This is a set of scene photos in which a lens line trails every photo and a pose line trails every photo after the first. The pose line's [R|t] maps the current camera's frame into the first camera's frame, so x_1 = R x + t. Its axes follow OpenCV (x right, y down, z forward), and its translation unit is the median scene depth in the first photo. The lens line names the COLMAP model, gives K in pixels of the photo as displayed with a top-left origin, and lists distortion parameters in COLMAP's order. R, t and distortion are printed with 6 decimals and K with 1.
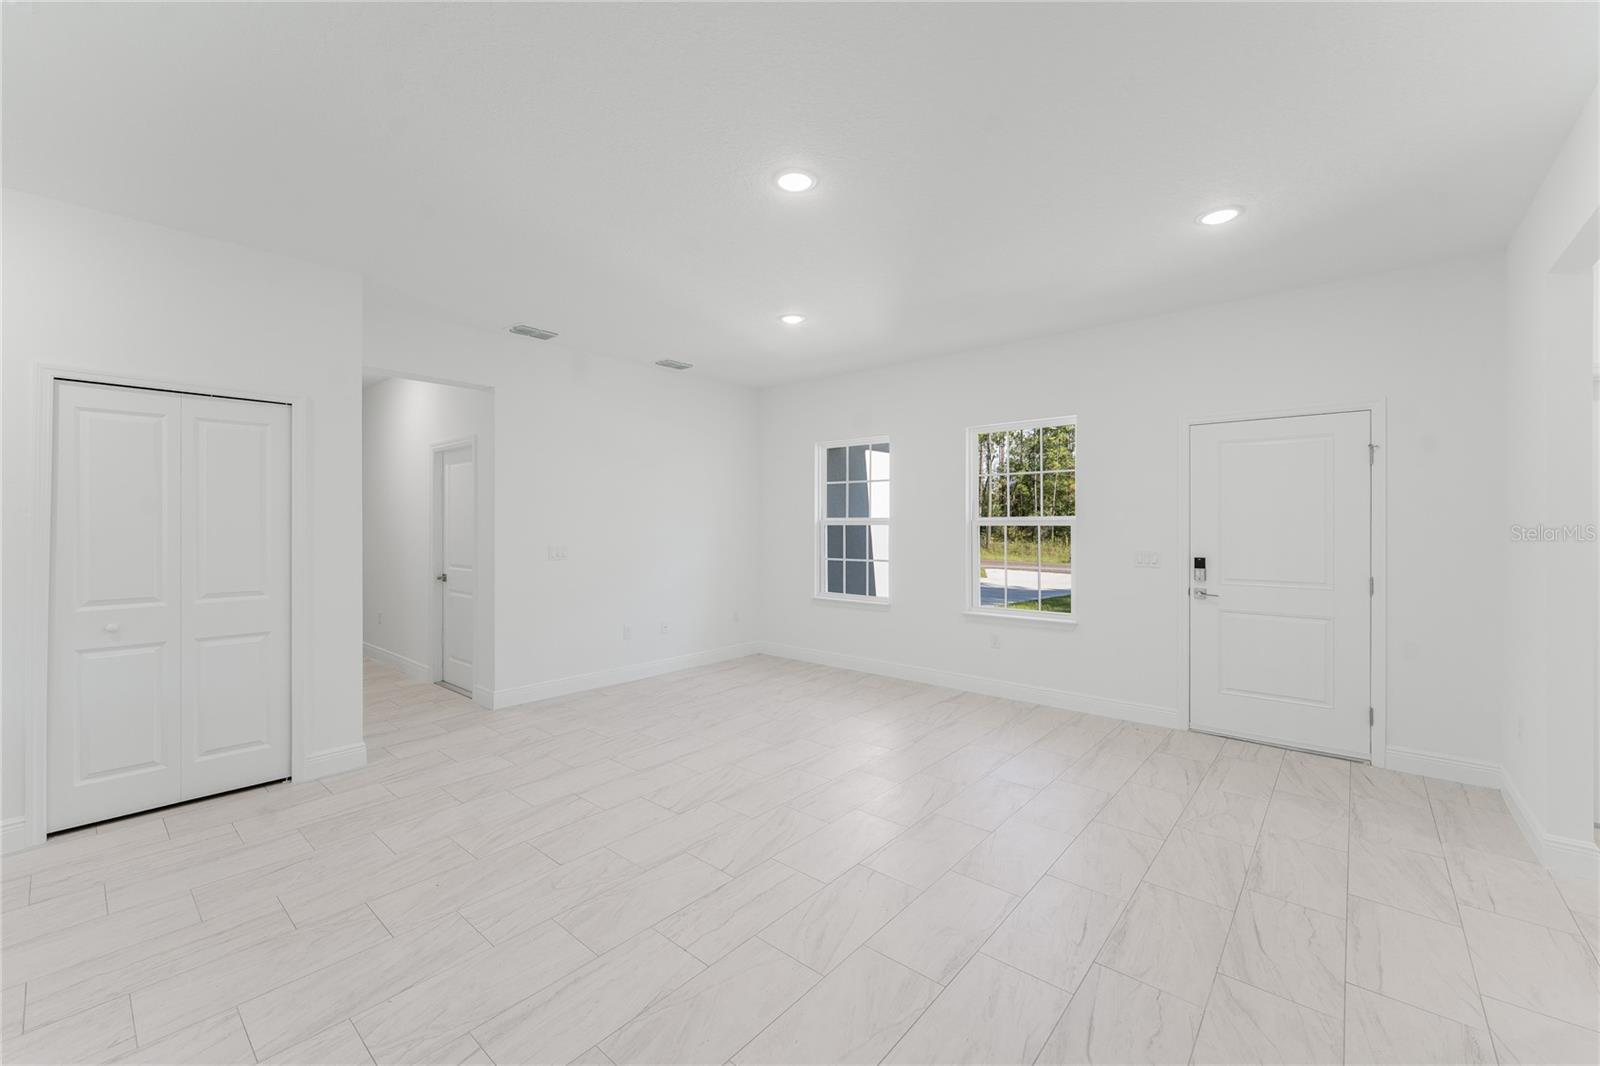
lens RADIAL K [[646.3, 0, 795.7], [0, 646.3, 529.8], [0, 0, 1]] dist [-0.002580, -0.000363]
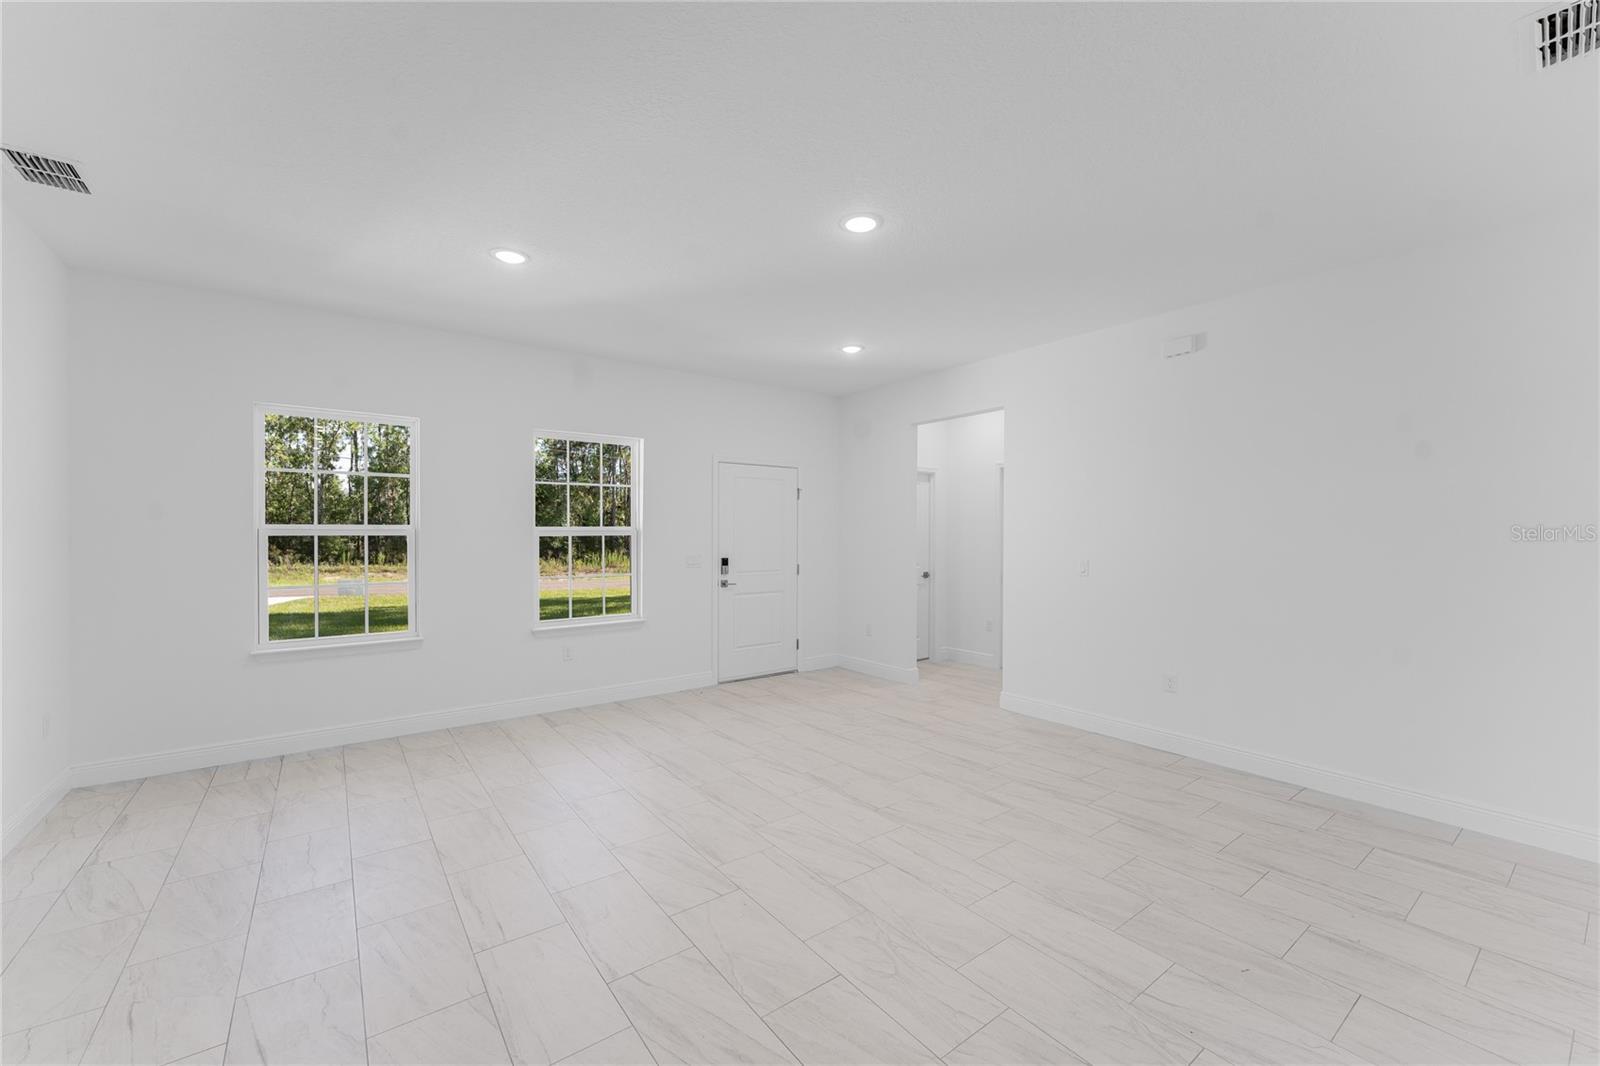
lens RADIAL K [[638.4, 0, 803.1], [0, 638.4, 539.8], [0, 0, 1]] dist [0.000056, -0.000114]
pose [[0.214478, -0.012014, 0.976655, -0.652248], [0.009111, 0.999905, 0.010300, -0.008202], [-0.976686, 0.006689, 0.214567, 0.508745]]
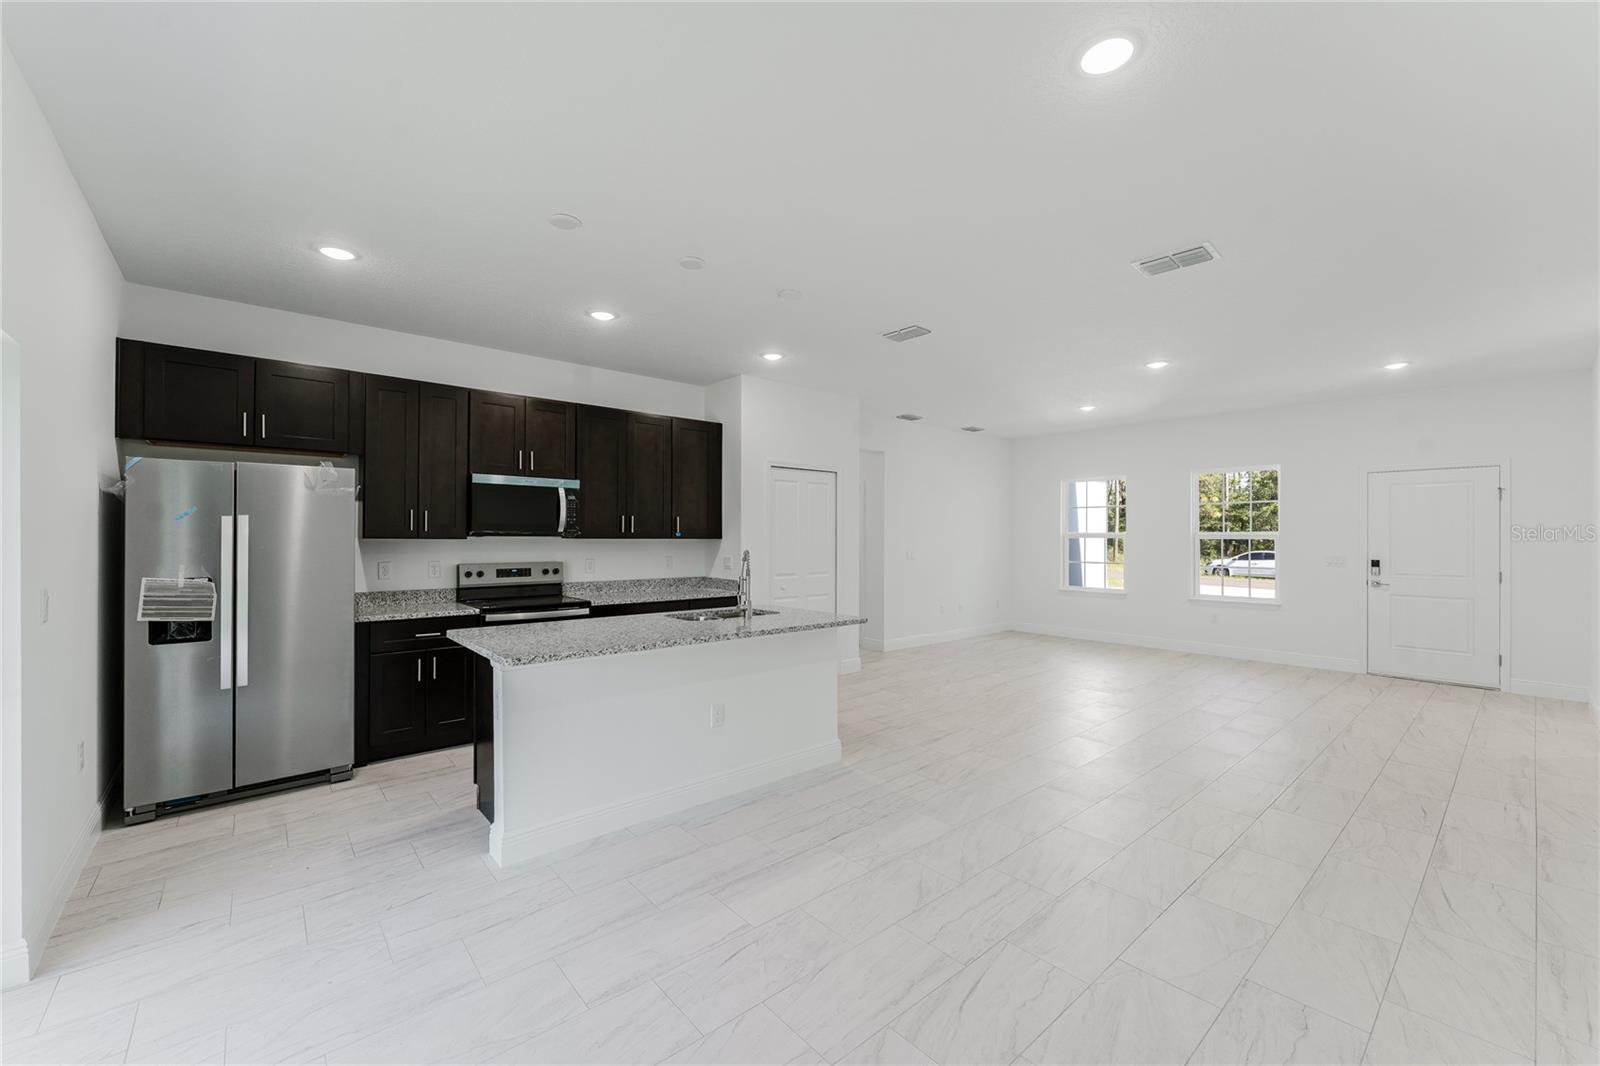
lens RADIAL K [[638.4, 0, 803.1], [0, 638.4, 539.8], [0, 0, 1]] dist [0.000056, -0.000114]
pose [[0.990334, 0.003595, -0.138657, -0.477280], [-0.004303, 0.999979, -0.004808, 0.008020], [0.138637, 0.005358, 0.990329, -0.645020]]
